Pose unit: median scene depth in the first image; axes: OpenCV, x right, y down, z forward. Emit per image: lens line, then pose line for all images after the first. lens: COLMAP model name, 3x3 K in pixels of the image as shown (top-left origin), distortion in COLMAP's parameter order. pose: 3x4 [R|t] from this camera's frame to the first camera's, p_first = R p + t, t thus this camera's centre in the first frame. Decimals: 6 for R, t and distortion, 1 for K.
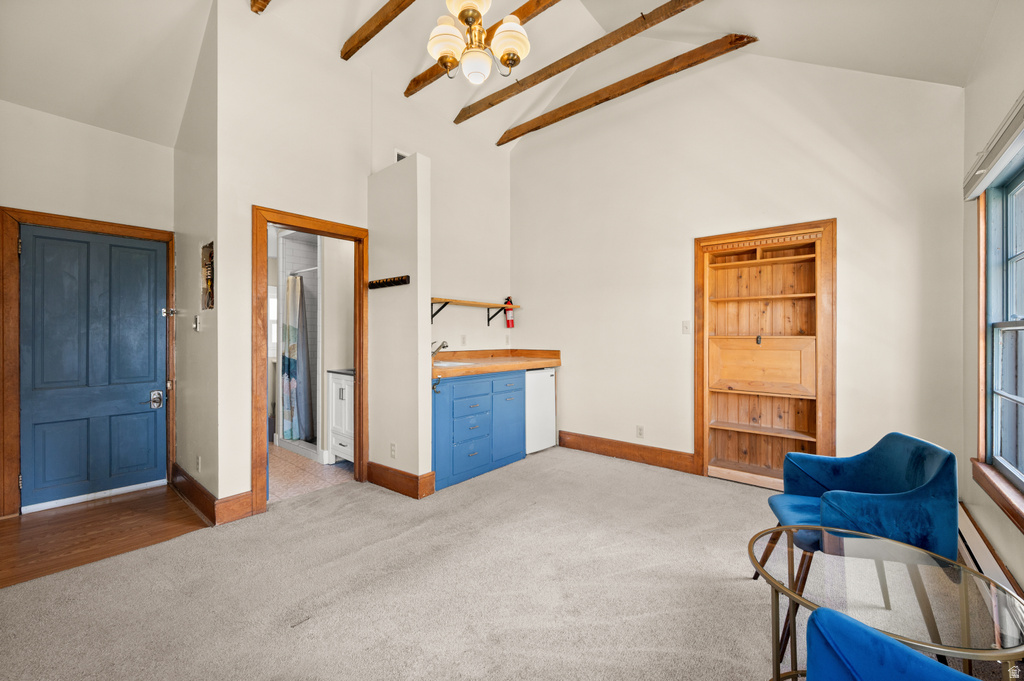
lens RADIAL K [[411.5, 0, 517.0], [0, 411.5, 336.5], [0, 0, 1]] dist [0.000272, 0.000112]
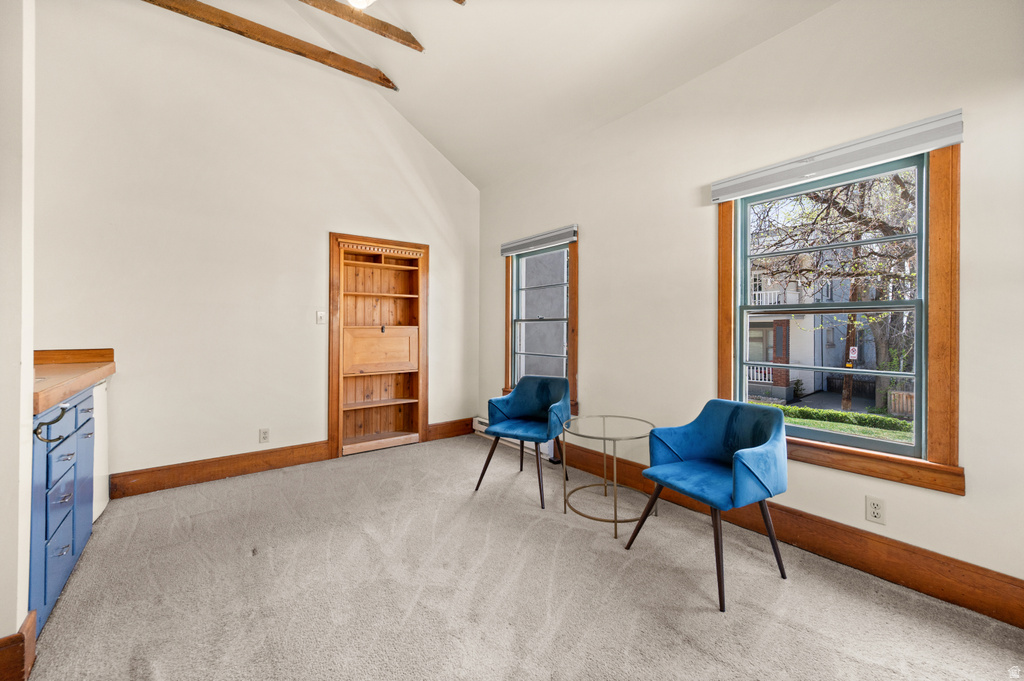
lens RADIAL K [[411.5, 0, 519.5], [0, 411.5, 329.4], [0, 0, 1]] dist [0.000272, 0.000112]
pose [[0.214914, -0.006959, 0.976608, -0.504860], [0.003448, 0.999974, 0.006367, 0.002128], [-0.976627, 0.001999, 0.214932, 0.324729]]
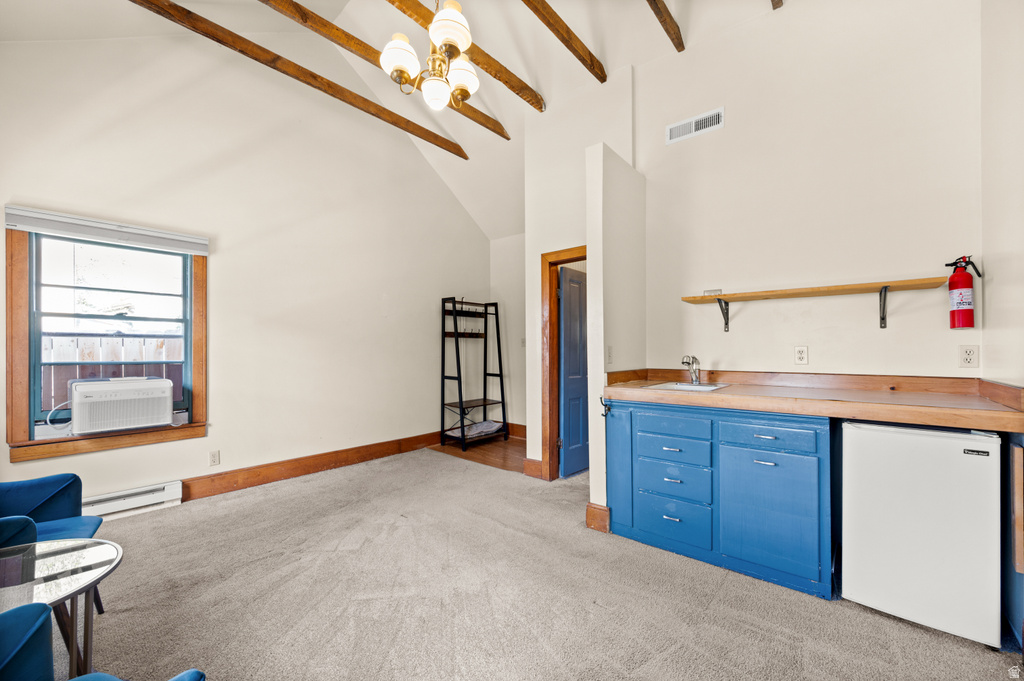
lens RADIAL K [[411.5, 0, 510.9], [0, 411.5, 347.6], [0, 0, 1]] dist [0.000272, 0.000112]
pose [[-0.022243, -0.005175, -0.999739, 0.610188], [0.003793, 0.999979, -0.005261, -0.000365], [0.999745, -0.003909, -0.022223, 0.762071]]
